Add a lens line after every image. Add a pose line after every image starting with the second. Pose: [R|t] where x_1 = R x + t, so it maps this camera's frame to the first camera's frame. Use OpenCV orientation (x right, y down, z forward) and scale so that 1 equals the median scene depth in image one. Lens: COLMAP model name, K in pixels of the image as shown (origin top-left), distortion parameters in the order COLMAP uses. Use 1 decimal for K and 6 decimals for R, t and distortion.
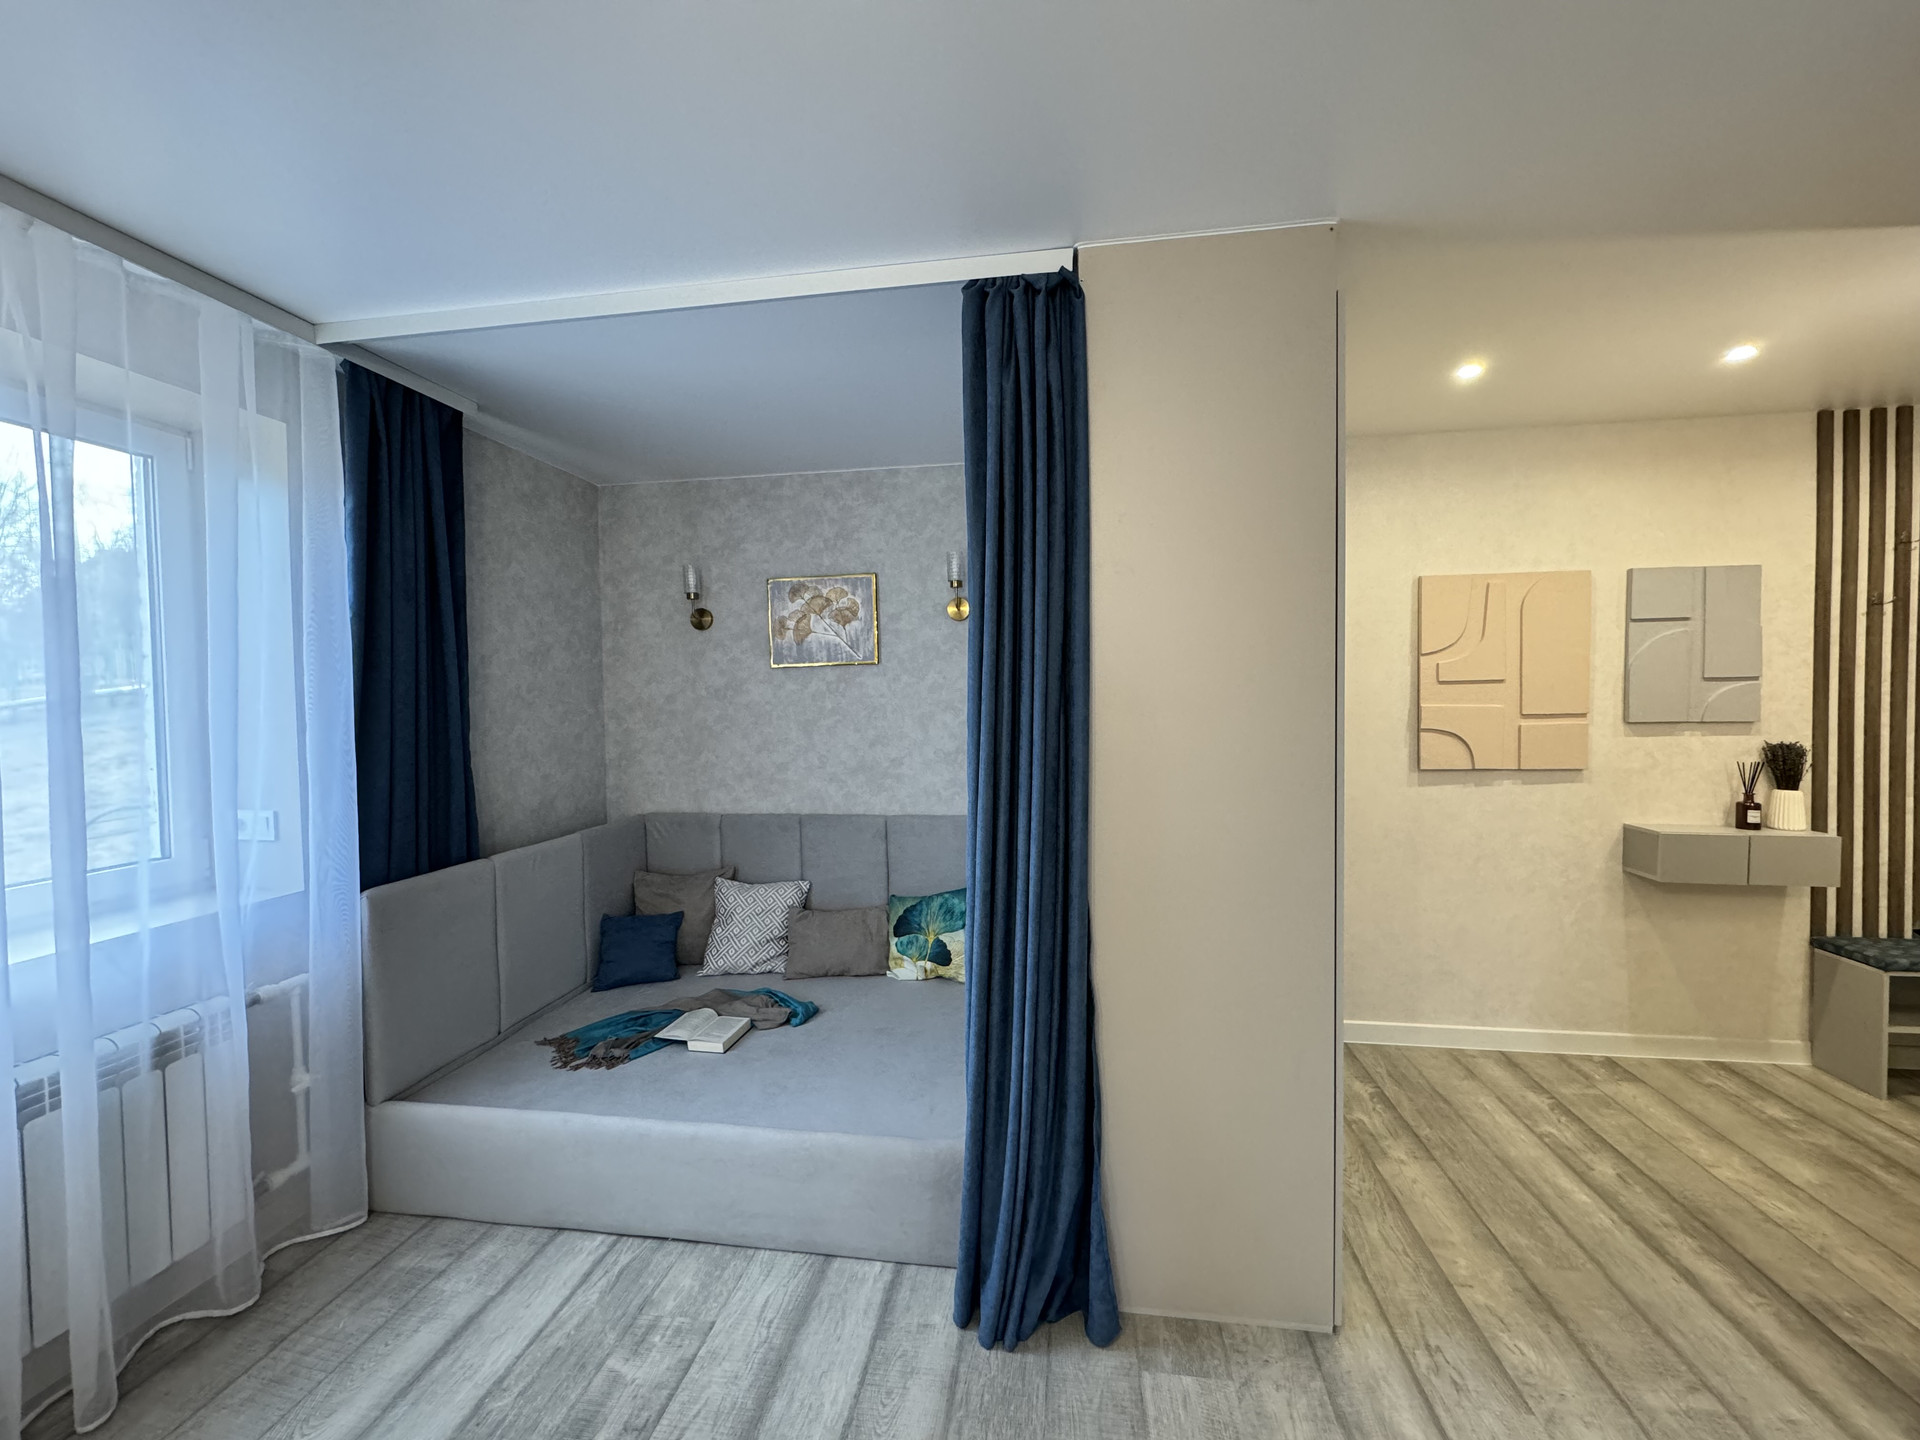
lens RADIAL K [[763.8, 0, 972.4], [0, 763.8, 715.2], [0, 0, 1]] dist [-0.002417, 0.000023]
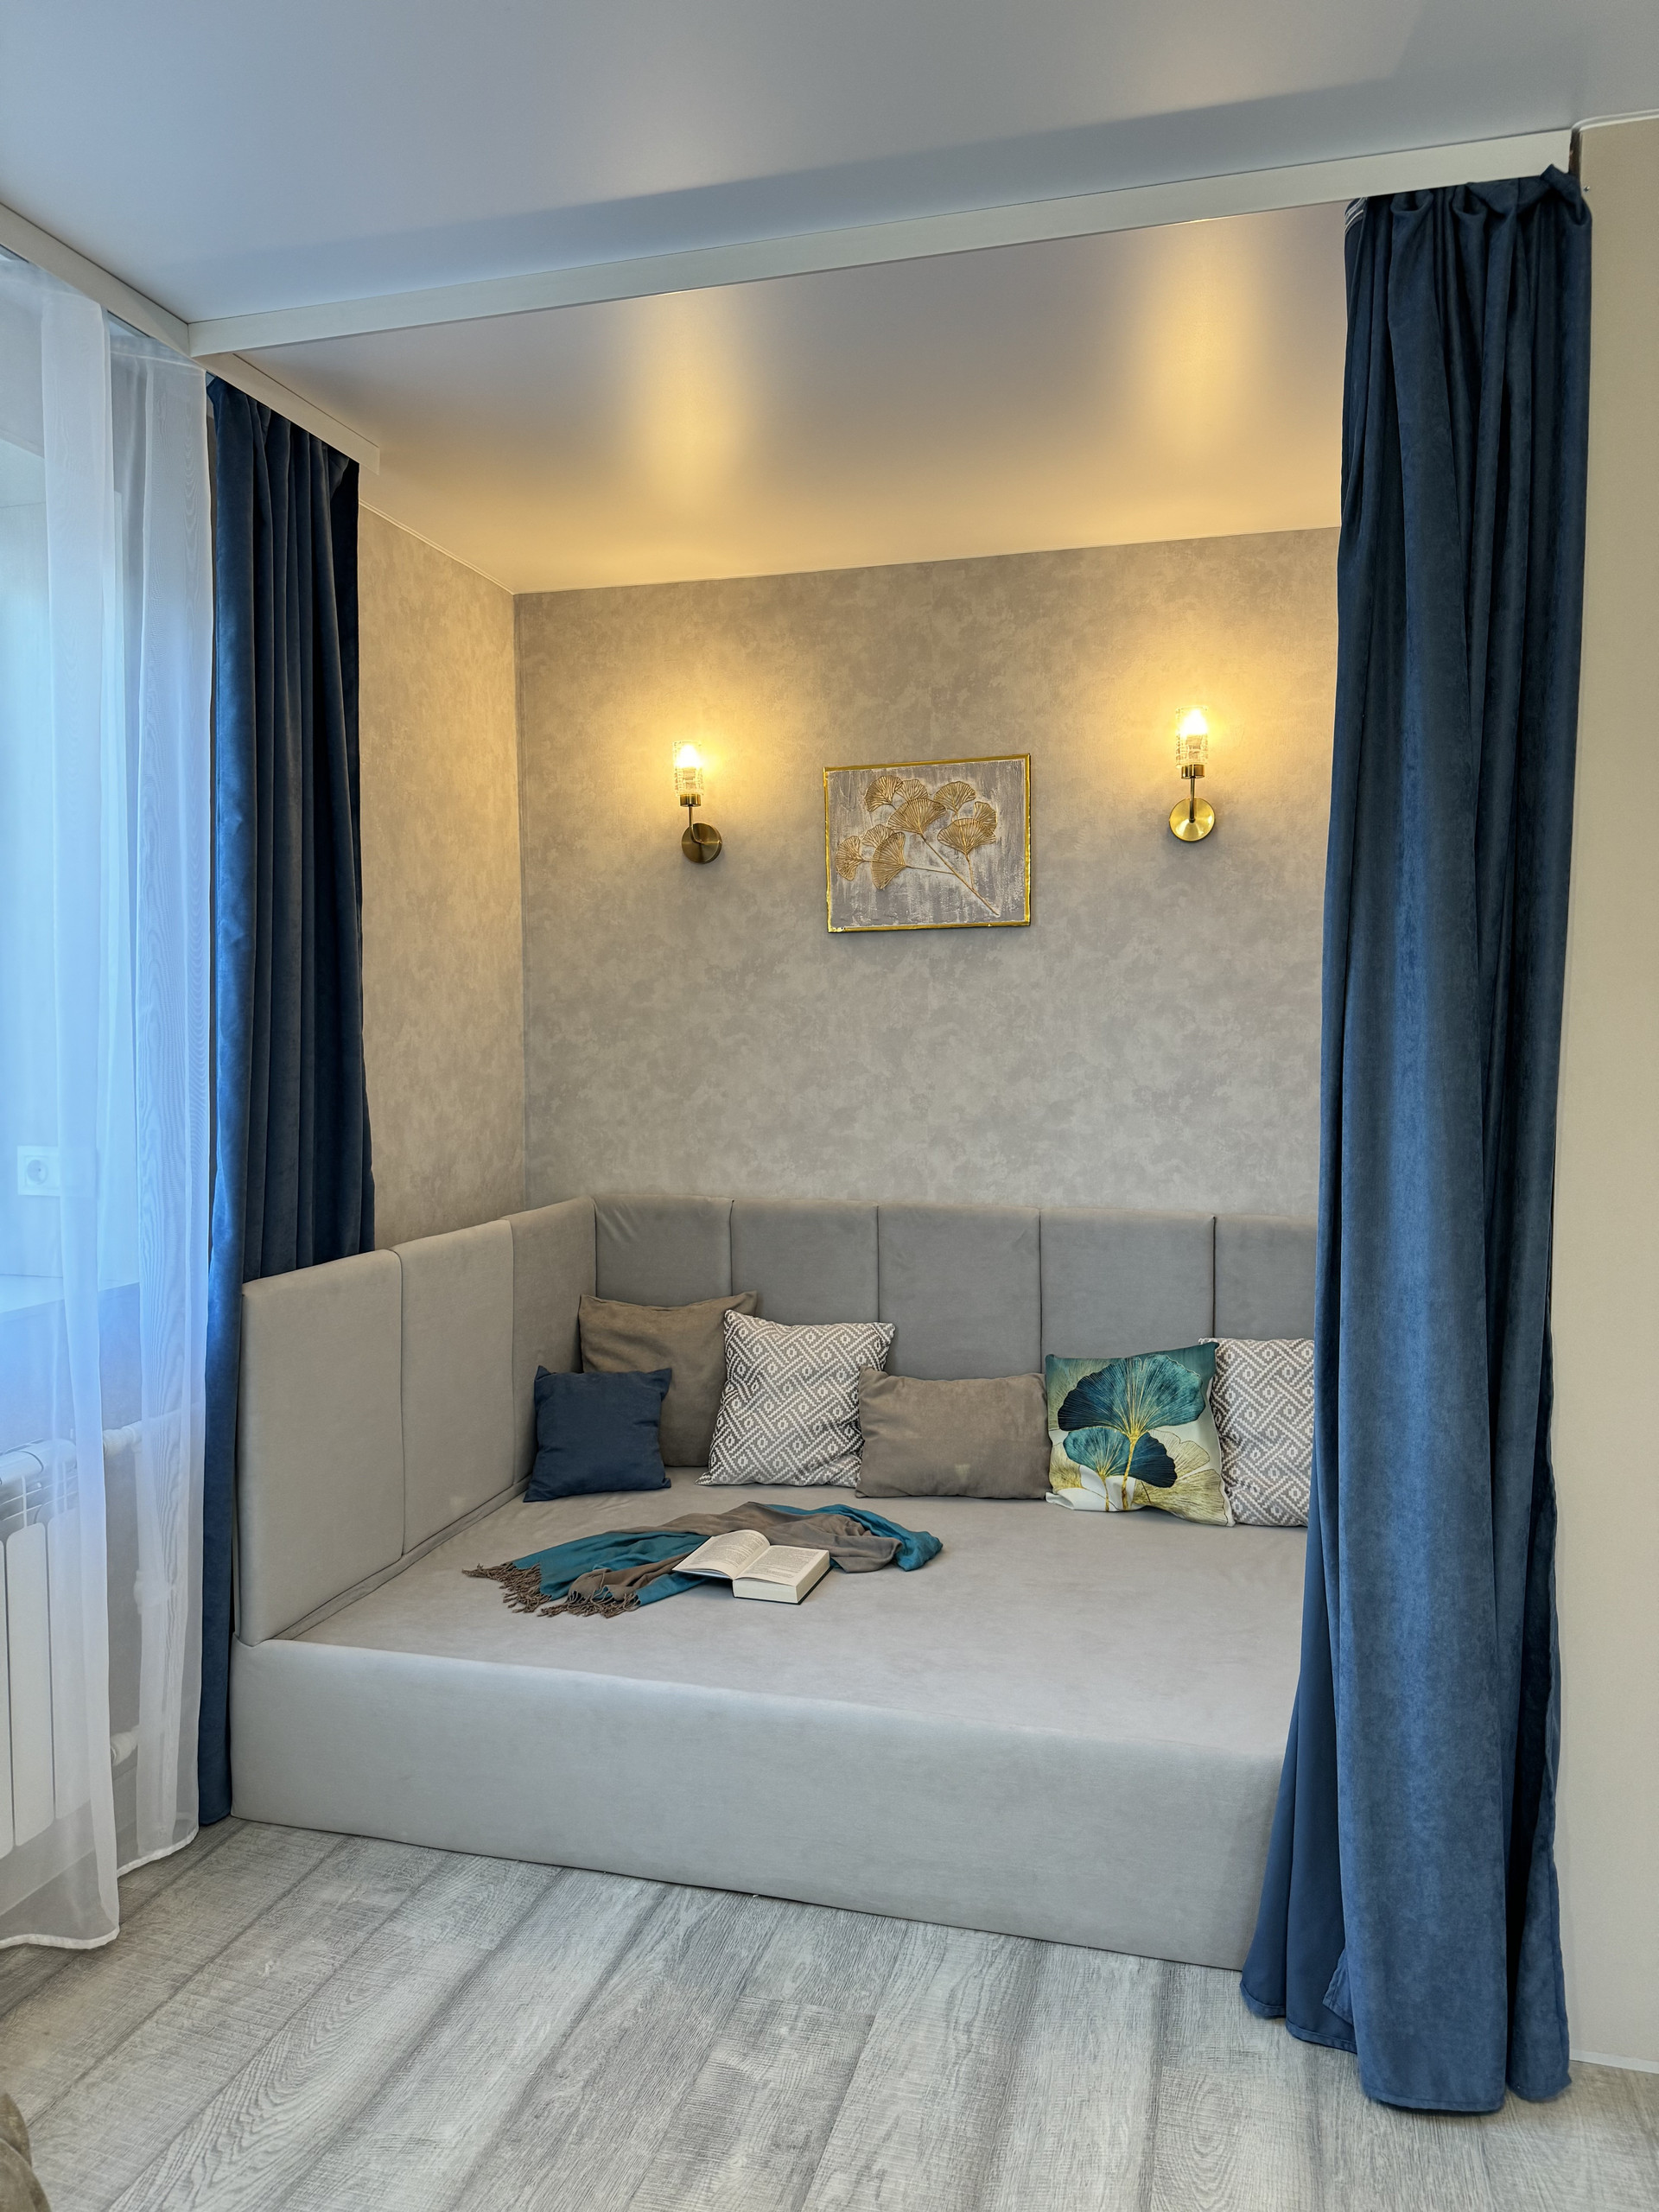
lens RADIAL K [[1542.8, 0, 848.9], [0, 1542.8, 1108.7], [0, 0, 1]] dist [0.091557, -0.119721]
pose [[0.992041, 0.020916, -0.124164, -0.200425], [-0.016972, 0.999320, 0.032736, 0.049346], [0.124764, -0.030368, 0.991722, -0.168363]]
